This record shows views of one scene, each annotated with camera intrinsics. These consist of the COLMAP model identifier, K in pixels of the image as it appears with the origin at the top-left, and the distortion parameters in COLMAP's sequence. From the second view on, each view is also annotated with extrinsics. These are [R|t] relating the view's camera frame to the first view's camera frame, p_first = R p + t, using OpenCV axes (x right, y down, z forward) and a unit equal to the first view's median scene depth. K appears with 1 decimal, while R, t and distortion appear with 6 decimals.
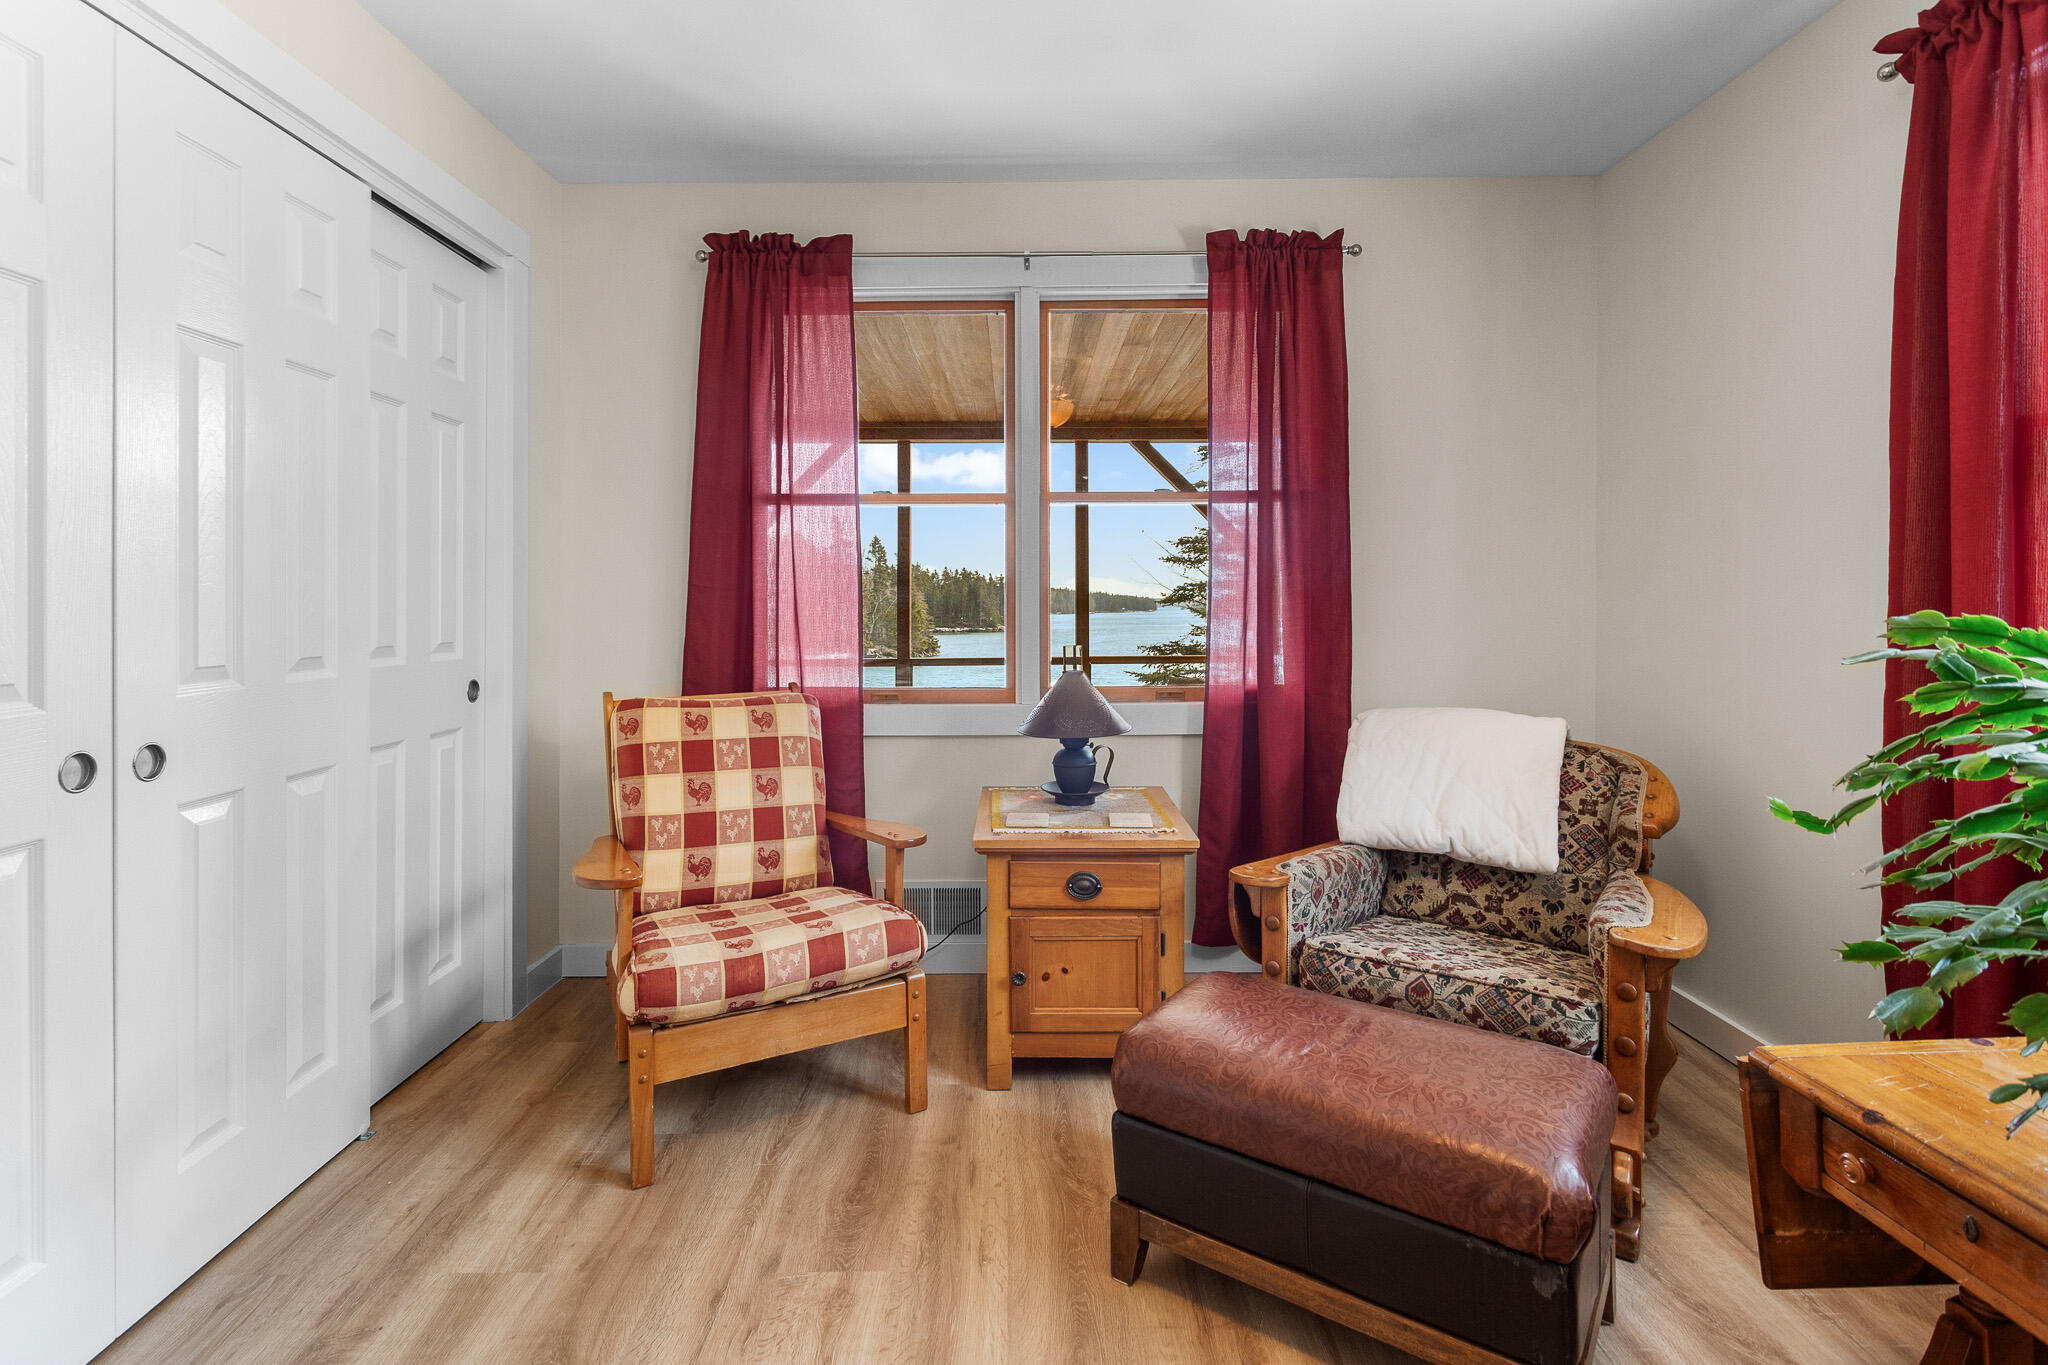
lens RADIAL K [[995.9, 0, 1013.5], [0, 995.9, 603.1], [0, 0, 1]] dist [0.000257, 0.000929]
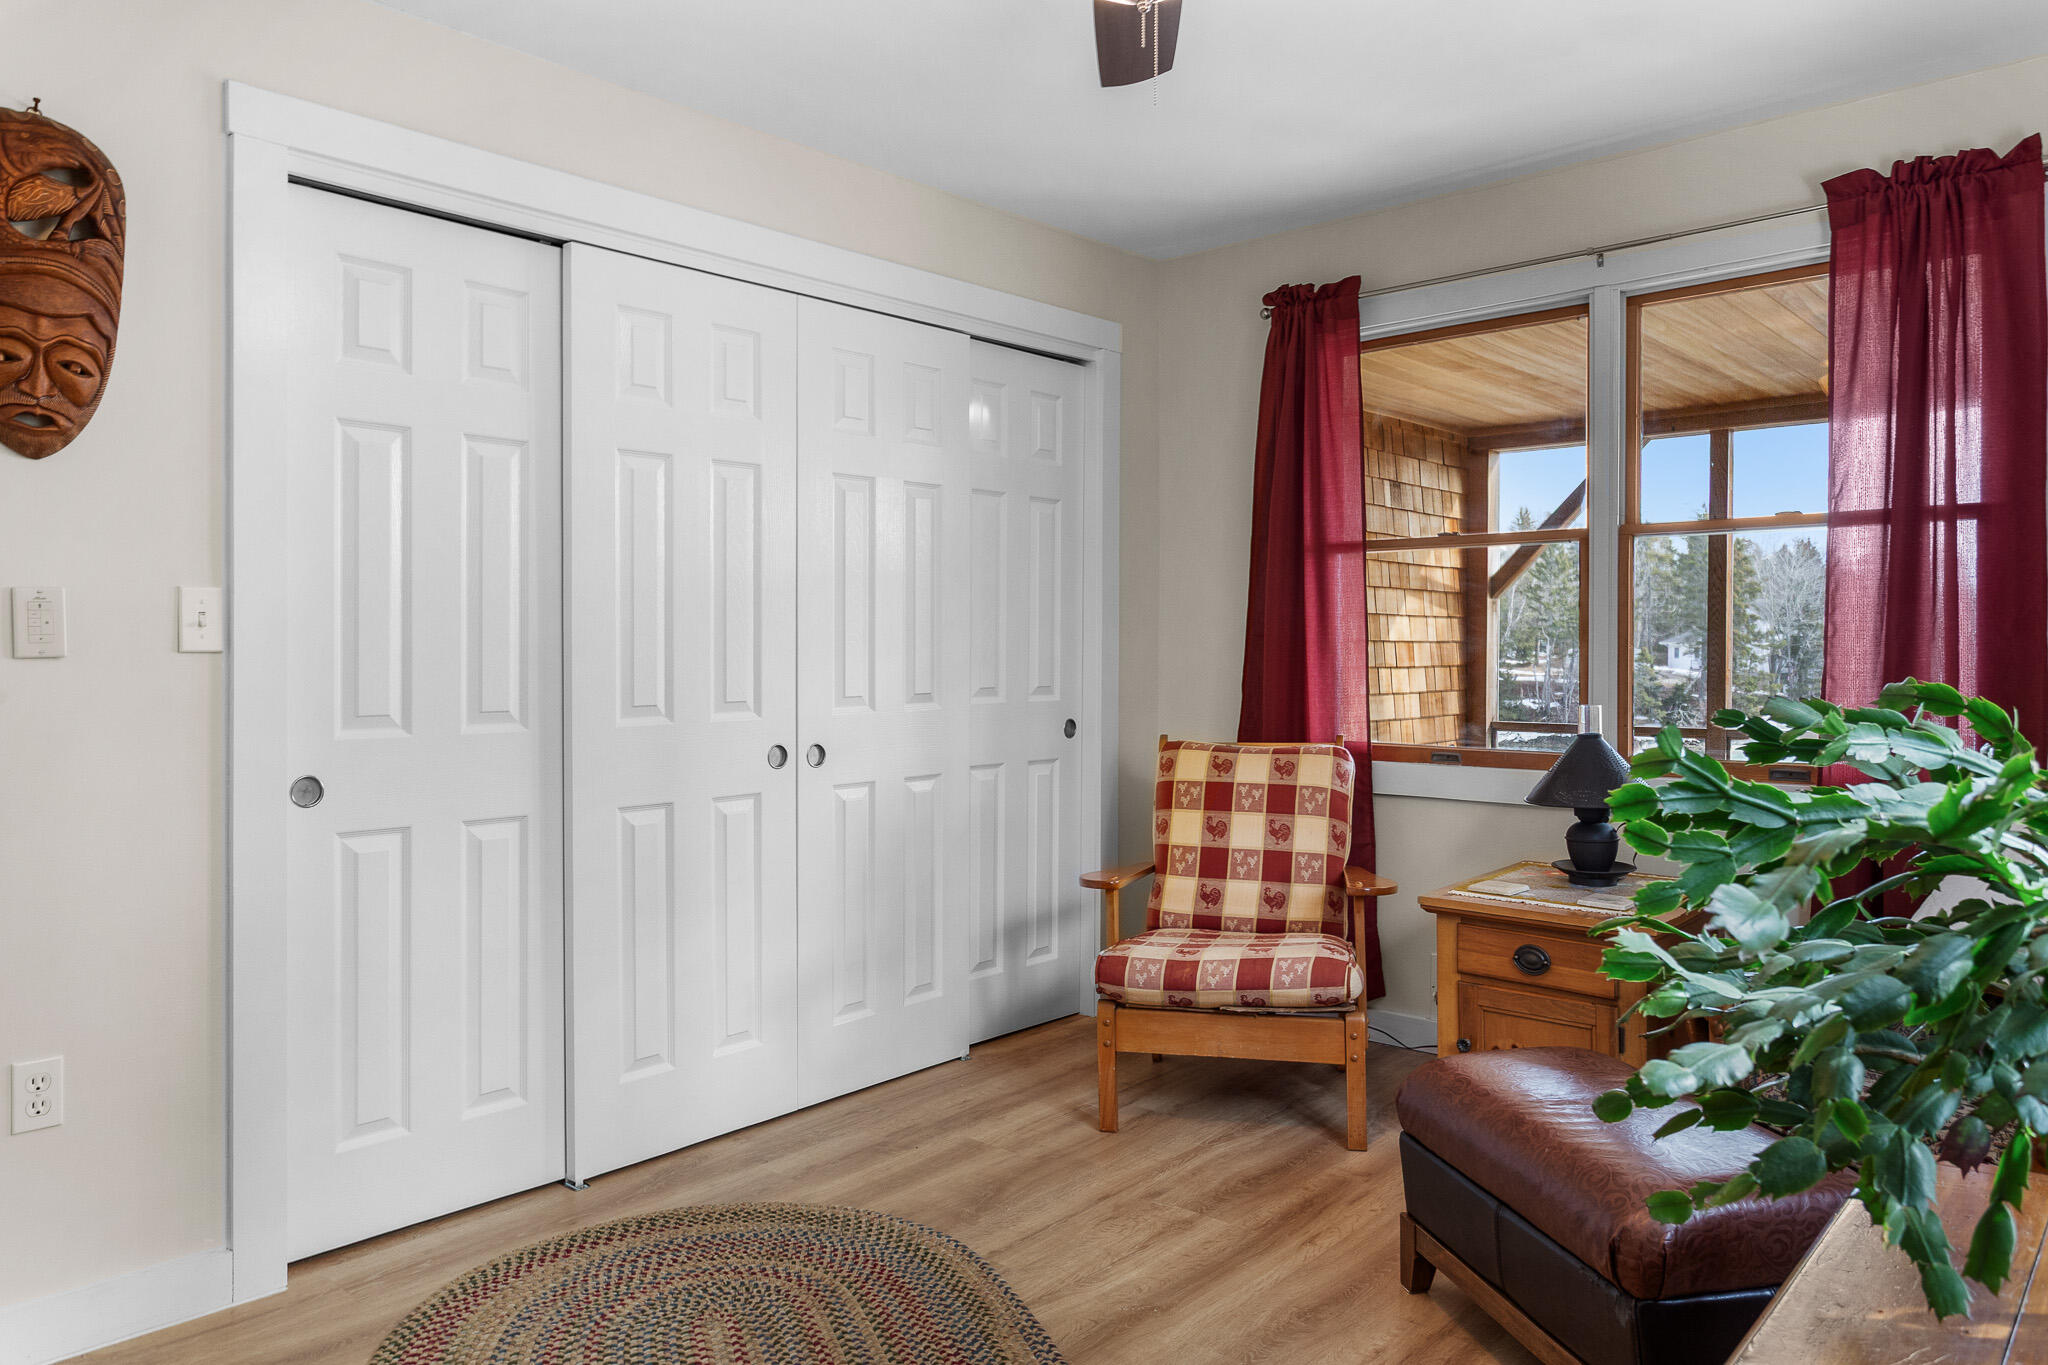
lens RADIAL K [[1386.7, 0, 1025.5], [0, 1386.7, 653.3], [0, 0, 1]] dist [-0.004397, -0.000324]
pose [[0.743269, 0.005407, -0.668971, 0.550361], [-0.002681, 0.999983, 0.005103, -0.008857], [0.668987, -0.002000, 0.743271, -0.265968]]
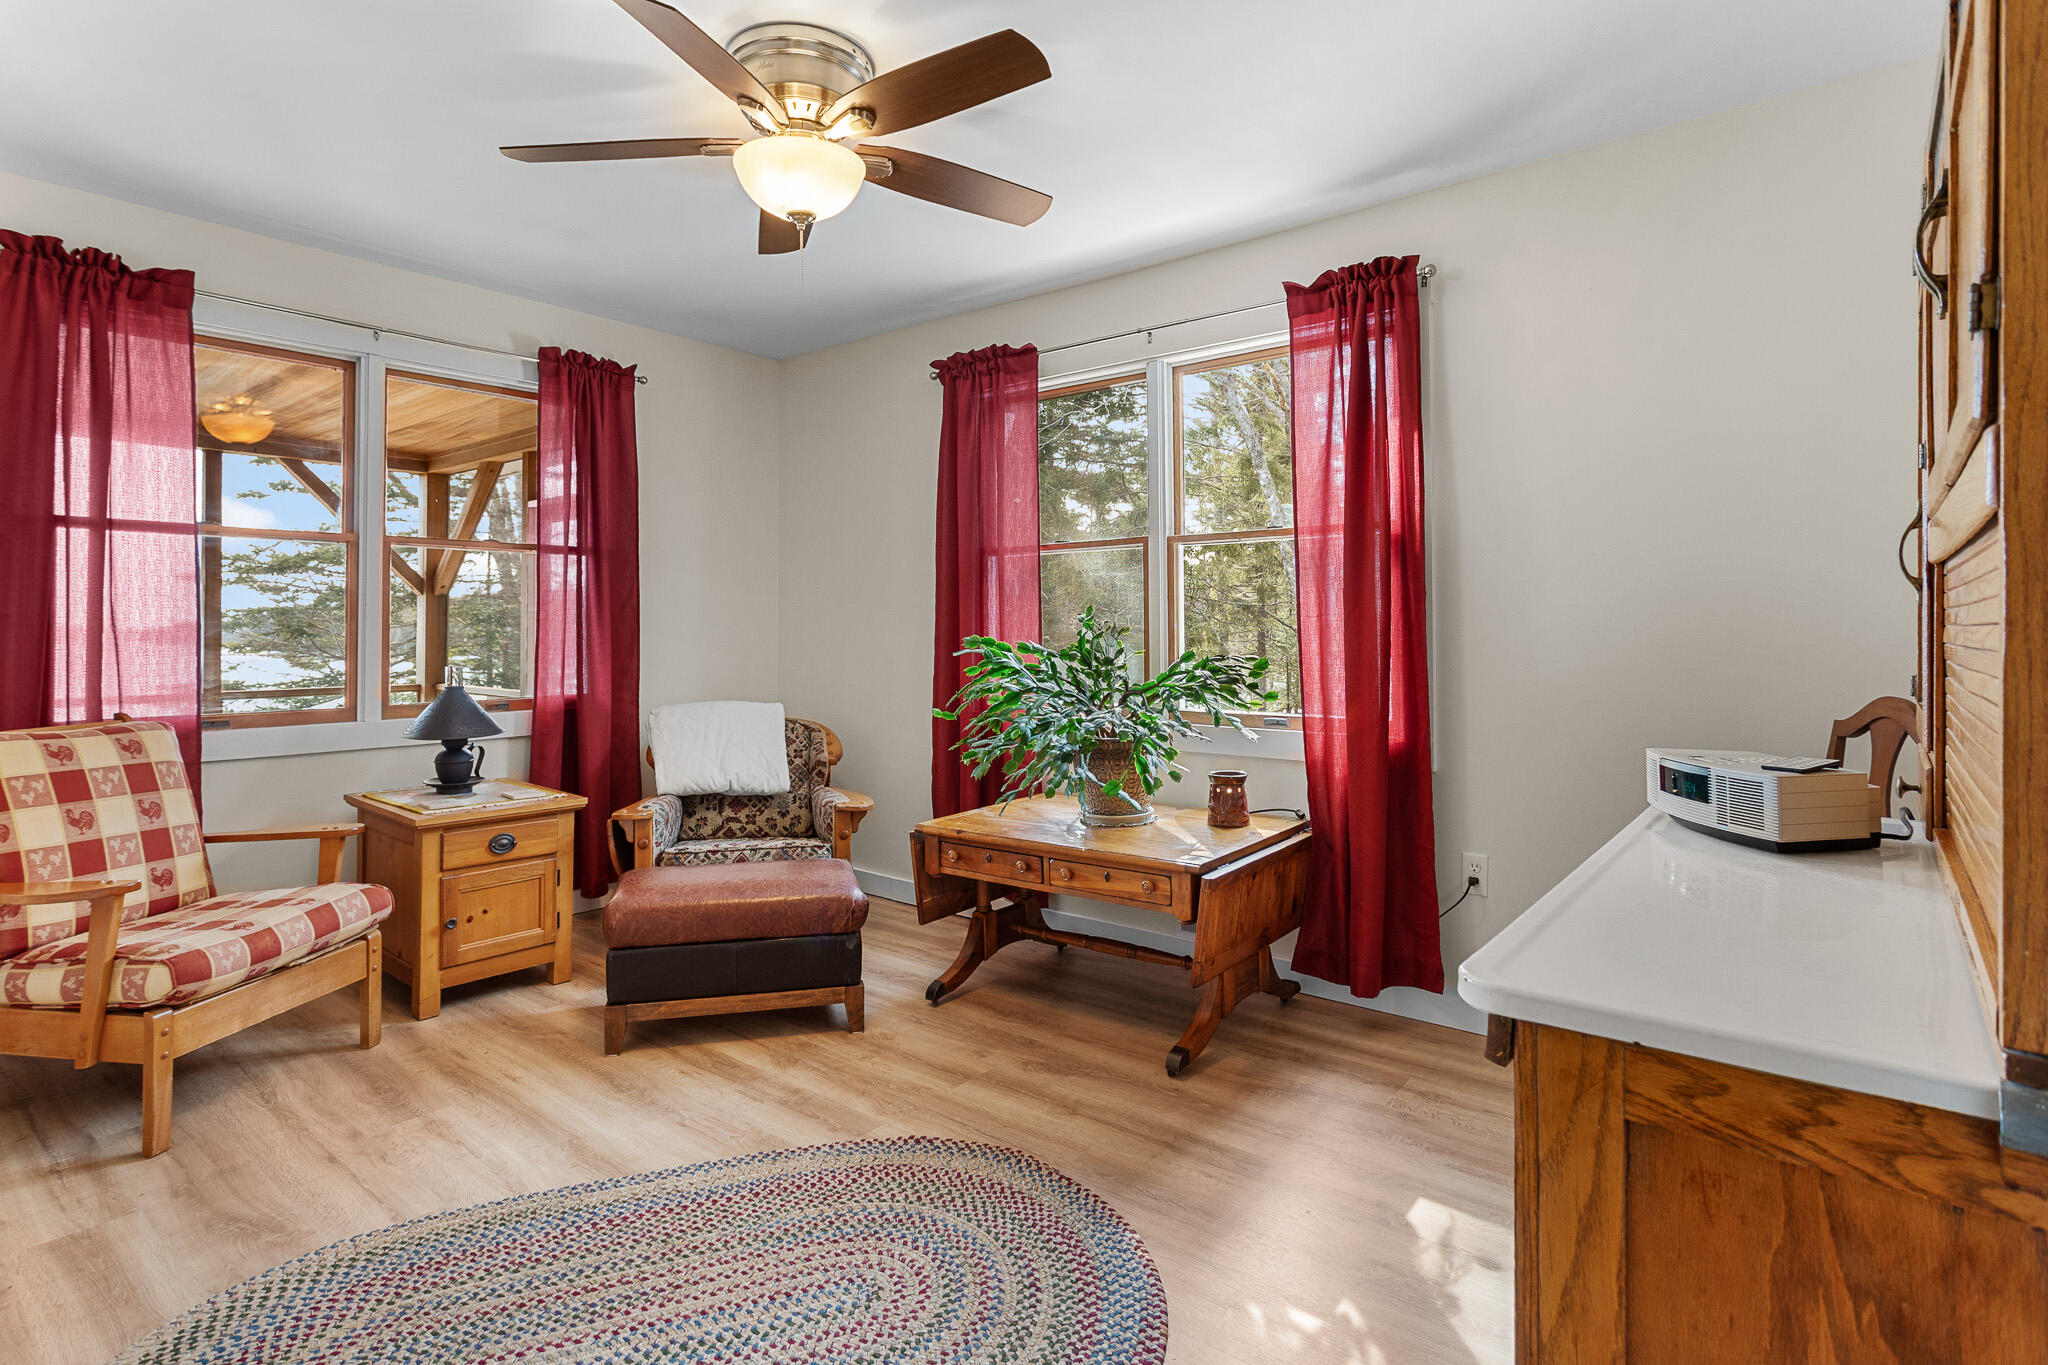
lens RADIAL K [[1028.7, 0, 1007.0], [0, 1028.7, 610.9], [0, 0, 1]] dist [0.000486, 0.000894]
pose [[0.640403, 0.016977, 0.767851, -0.526914], [-0.000458, 0.999764, -0.021723, 0.001463], [-0.768039, 0.013559, 0.640260, -0.381622]]
